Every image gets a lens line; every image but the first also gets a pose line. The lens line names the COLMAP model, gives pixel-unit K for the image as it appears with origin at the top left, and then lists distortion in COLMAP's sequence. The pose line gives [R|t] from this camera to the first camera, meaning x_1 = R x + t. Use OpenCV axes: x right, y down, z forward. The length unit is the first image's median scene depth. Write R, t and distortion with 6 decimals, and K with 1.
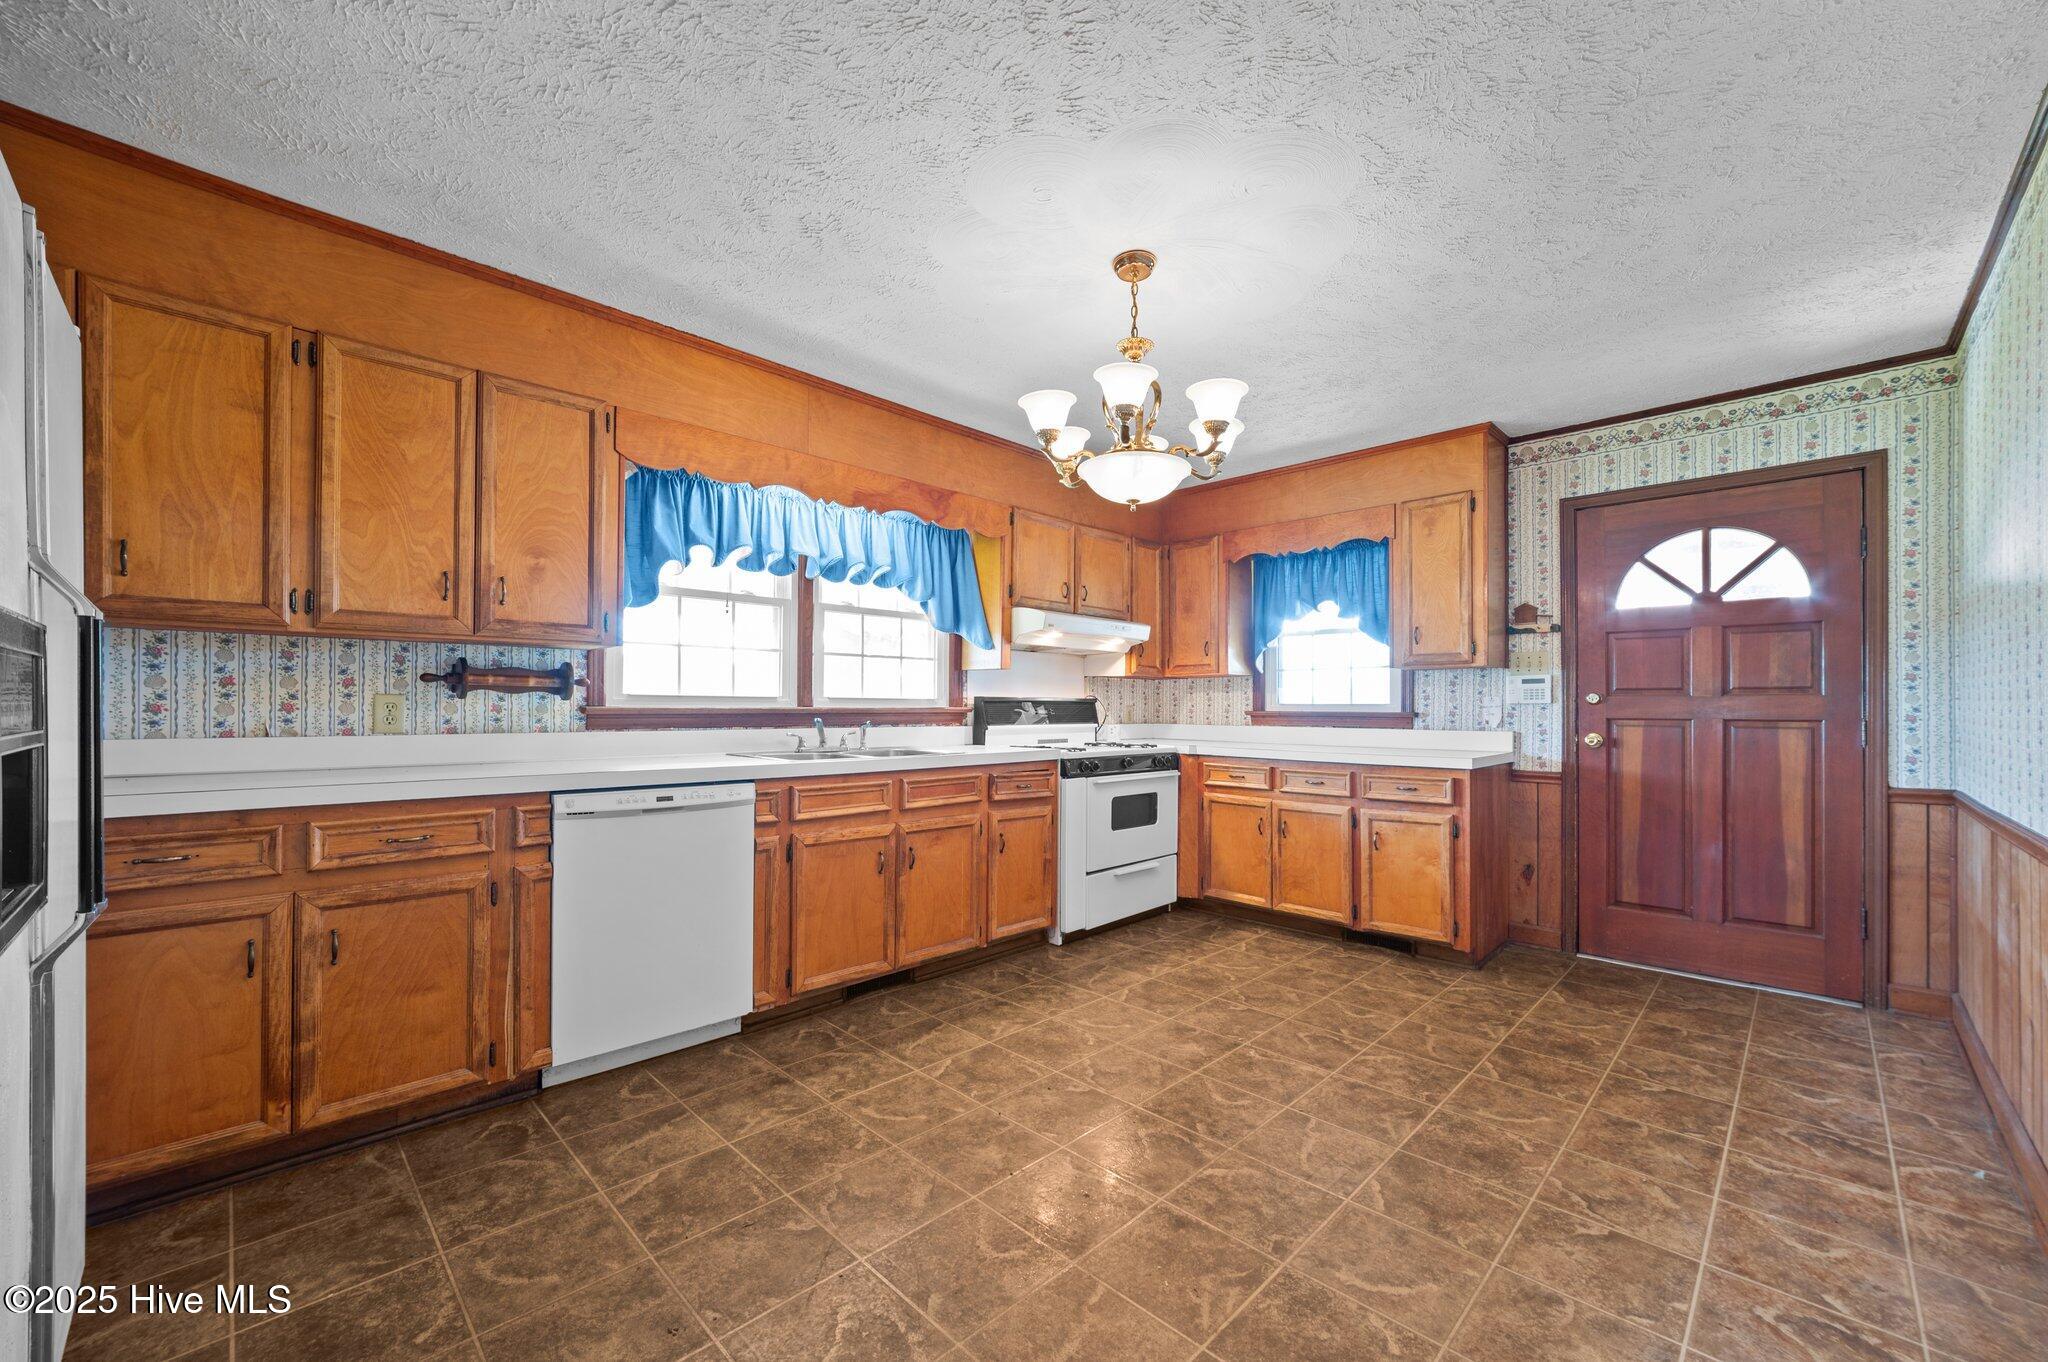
lens RADIAL K [[810.1, 0, 1016.5], [0, 810.1, 704.5], [0, 0, 1]] dist [-0.016058, 0.003258]
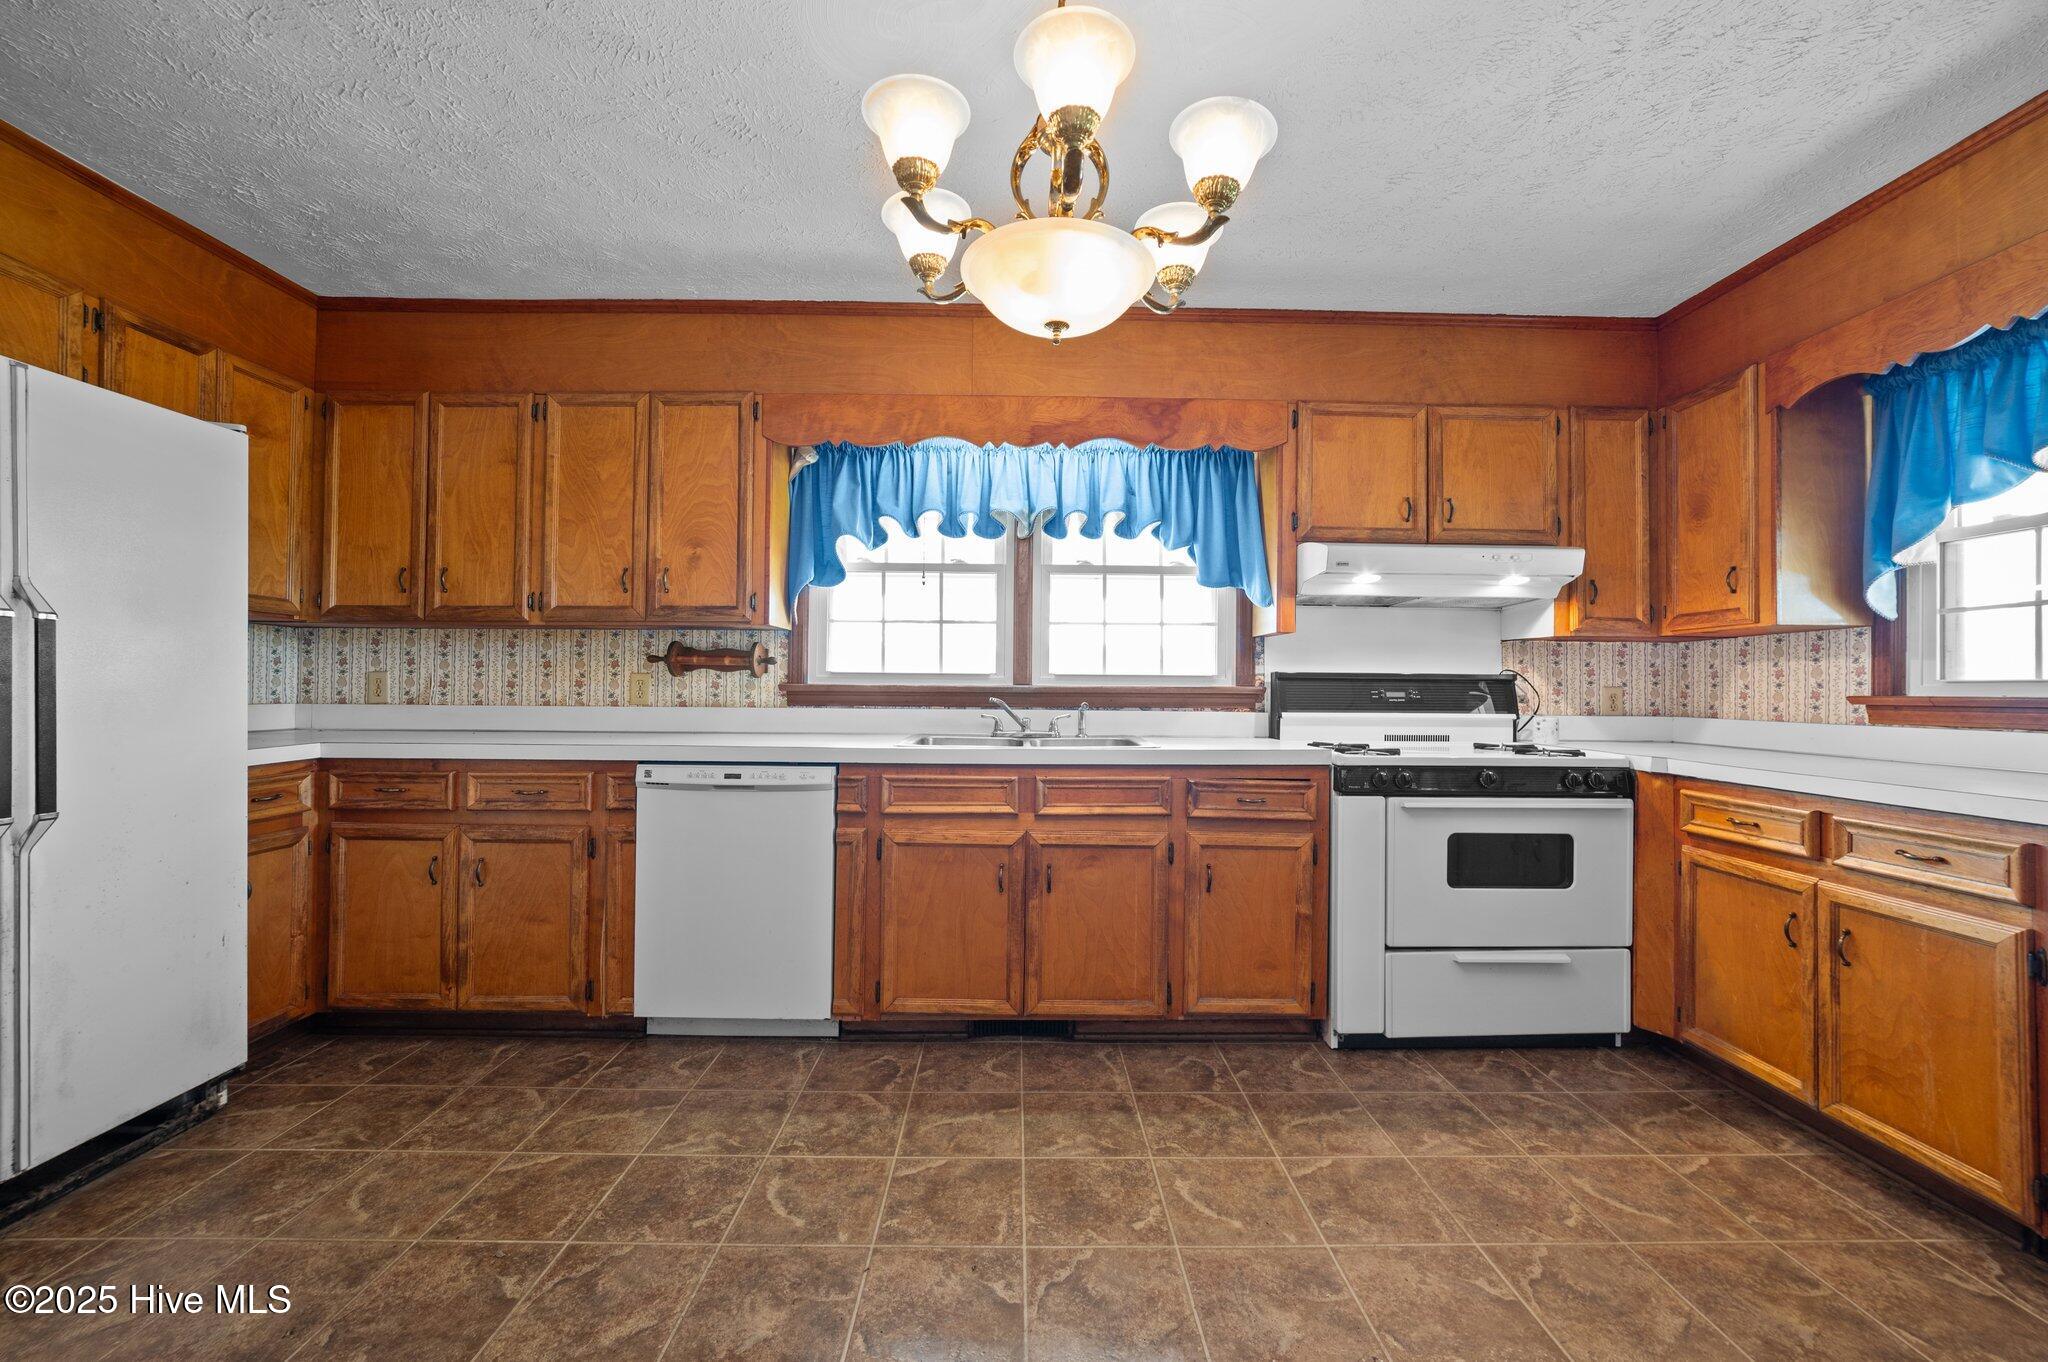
lens RADIAL K [[810.1, 0, 1019.0], [0, 810.1, 673.7], [0, 0, 1]] dist [-0.016058, 0.003258]
pose [[0.714309, -0.011437, -0.699737, 0.383670], [-0.001232, 0.999844, -0.017600, 0.006673], [0.699830, 0.013434, 0.714183, 0.407935]]
